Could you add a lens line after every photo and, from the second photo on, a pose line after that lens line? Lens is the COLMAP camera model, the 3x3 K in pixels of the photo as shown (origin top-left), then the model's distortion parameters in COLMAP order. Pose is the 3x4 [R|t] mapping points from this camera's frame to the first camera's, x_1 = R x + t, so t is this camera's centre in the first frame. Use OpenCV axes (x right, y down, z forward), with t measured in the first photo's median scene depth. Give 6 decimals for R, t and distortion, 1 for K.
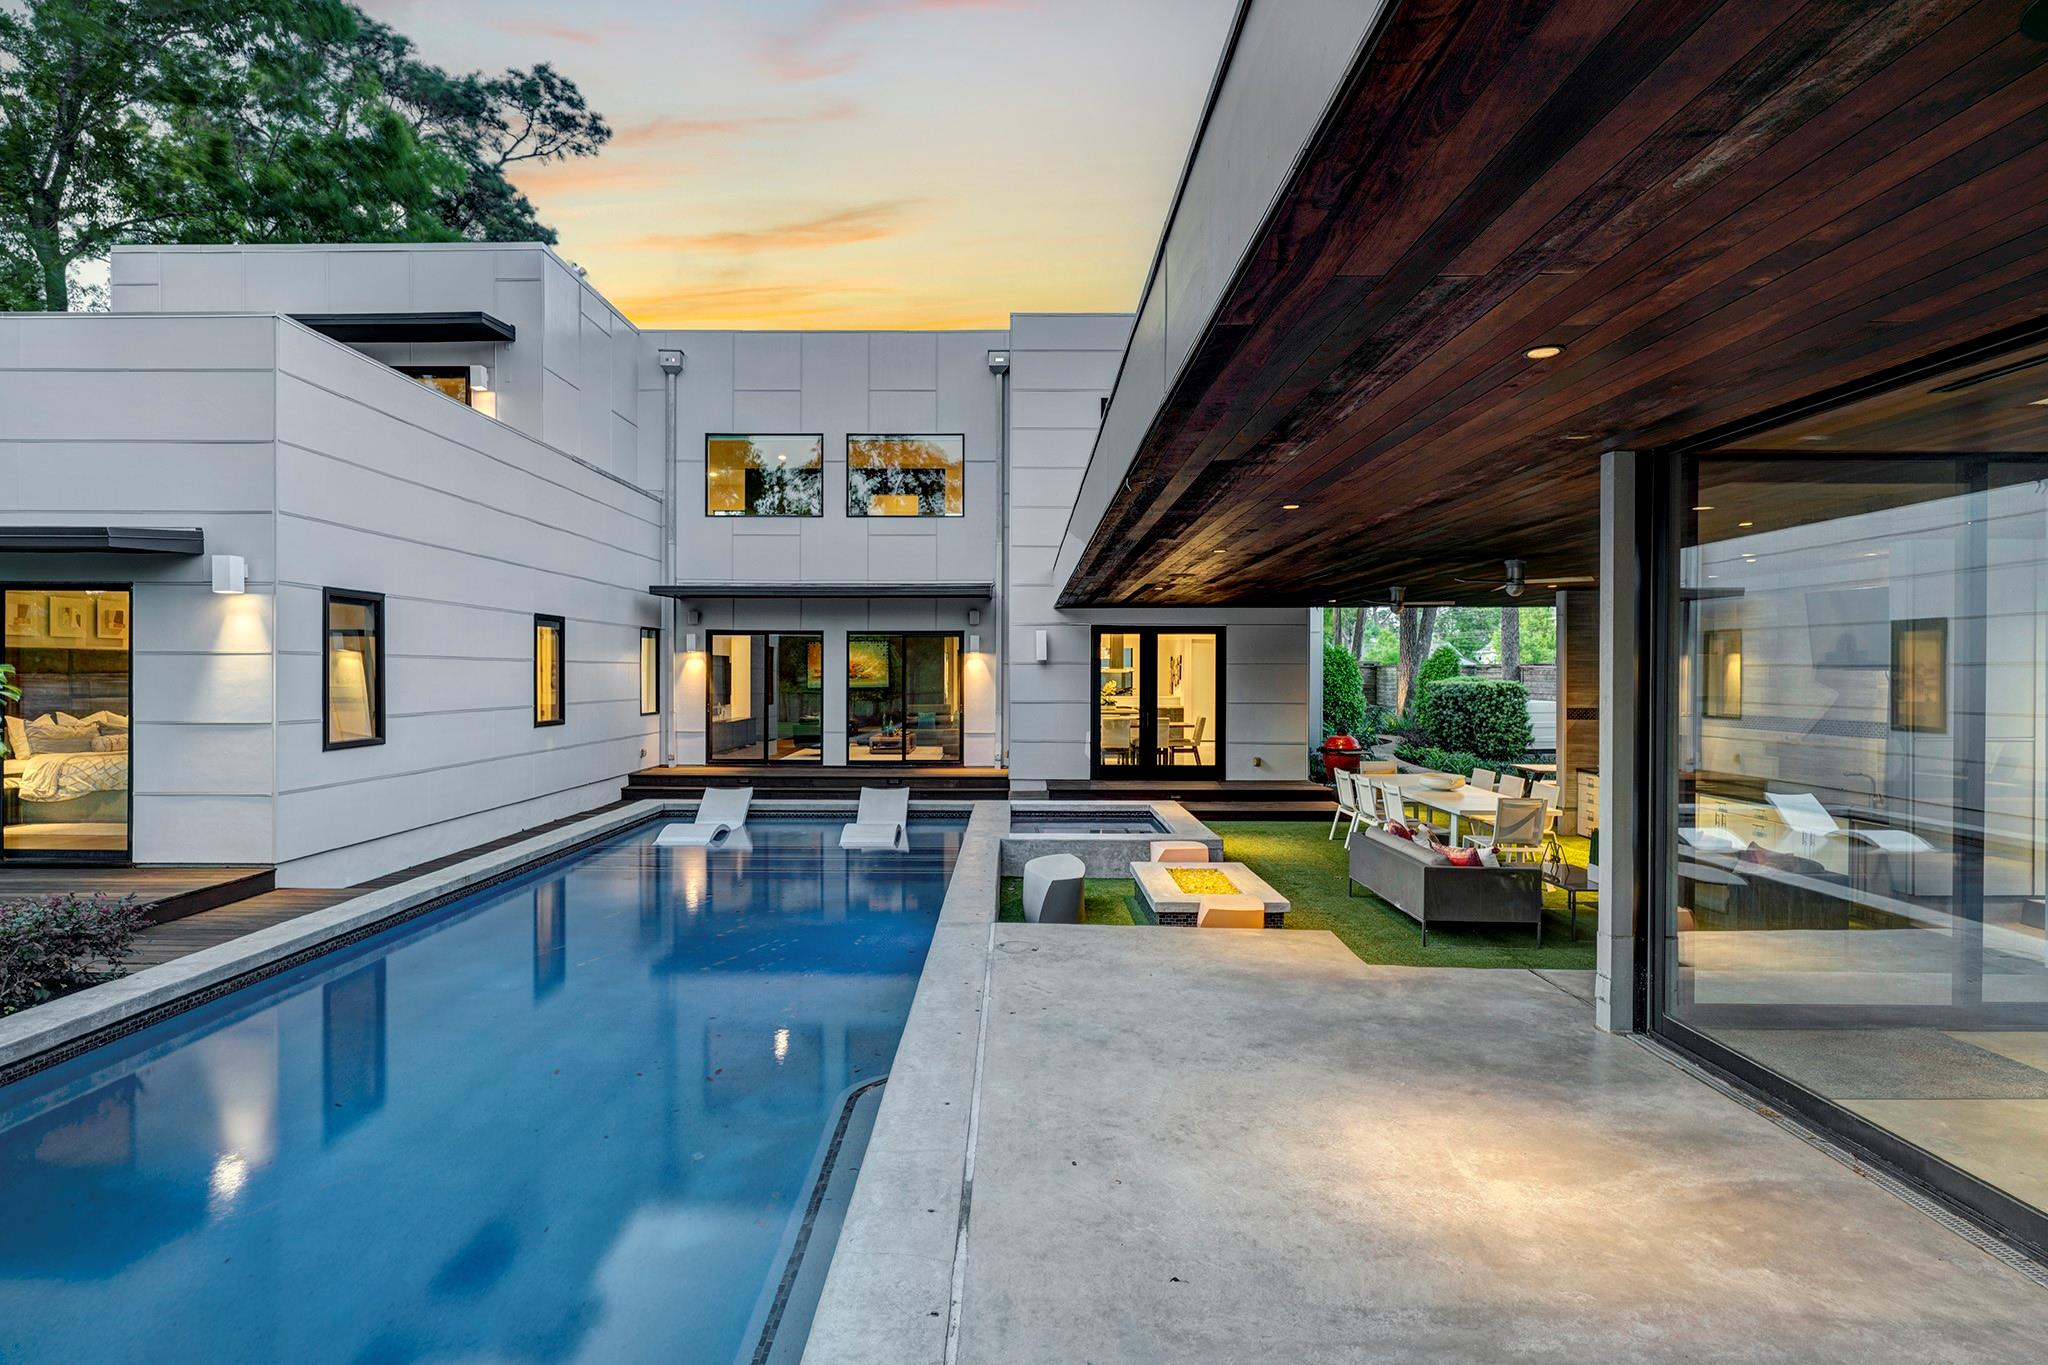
lens RADIAL K [[1018.7, 0, 1023.0], [0, 1018.7, 671.1], [0, 0, 1]] dist [-0.013208, 0.000284]
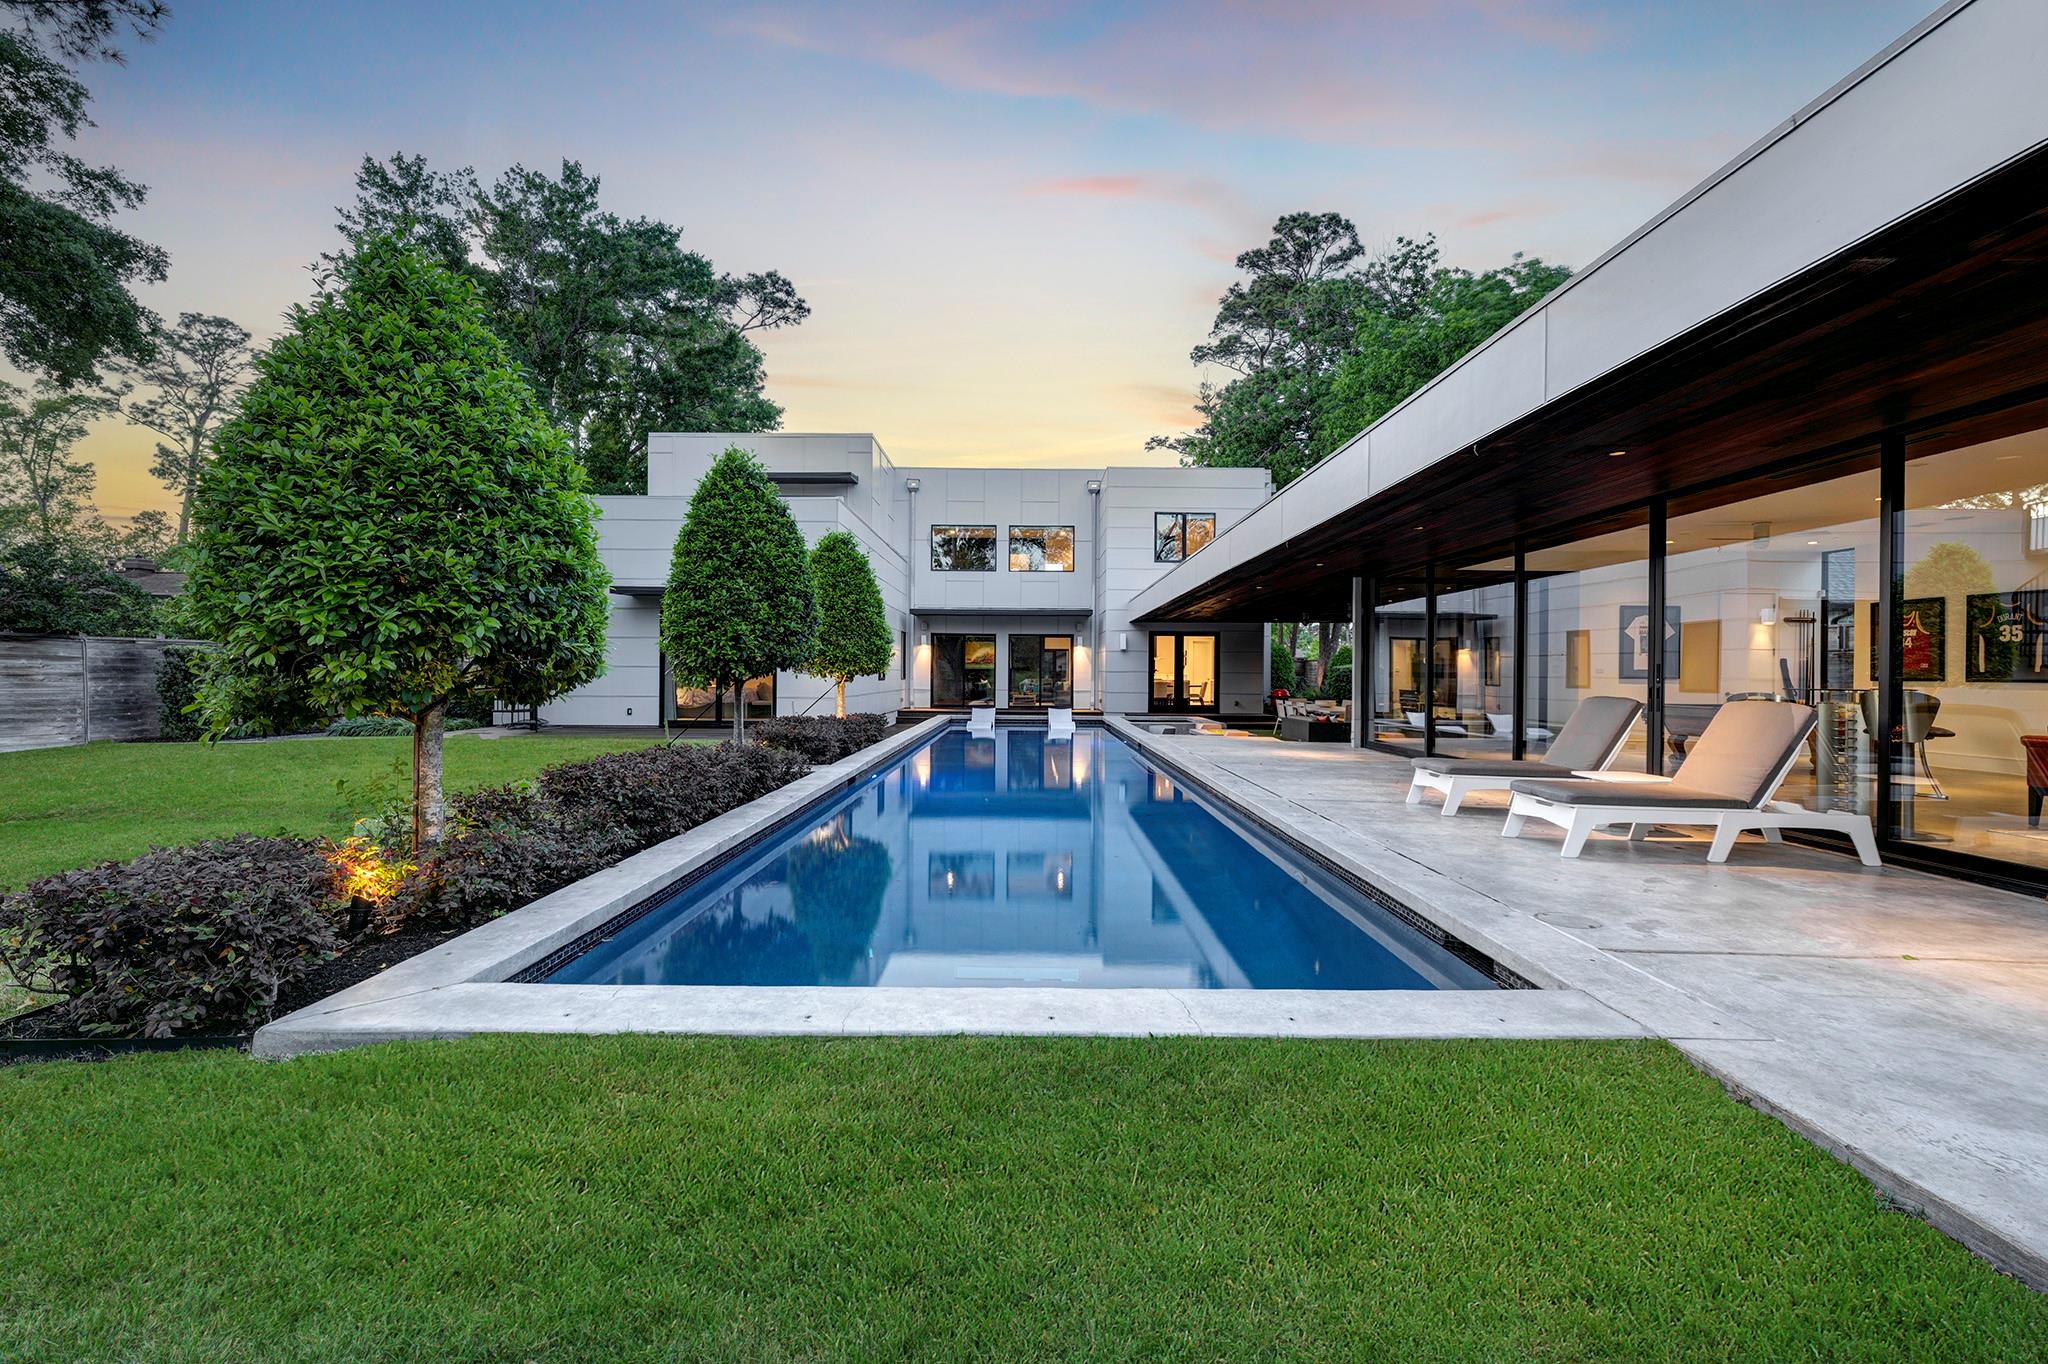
lens RADIAL K [[829.6, 0, 1028.9], [0, 829.6, 664.7], [0, 0, 1]] dist [-0.001227, -0.000030]
pose [[0.999973, 0.007401, 0.000021, -0.128385], [-0.007400, 0.999904, -0.011730, 0.030050], [-0.000108, 0.011729, 0.999931, -0.448960]]
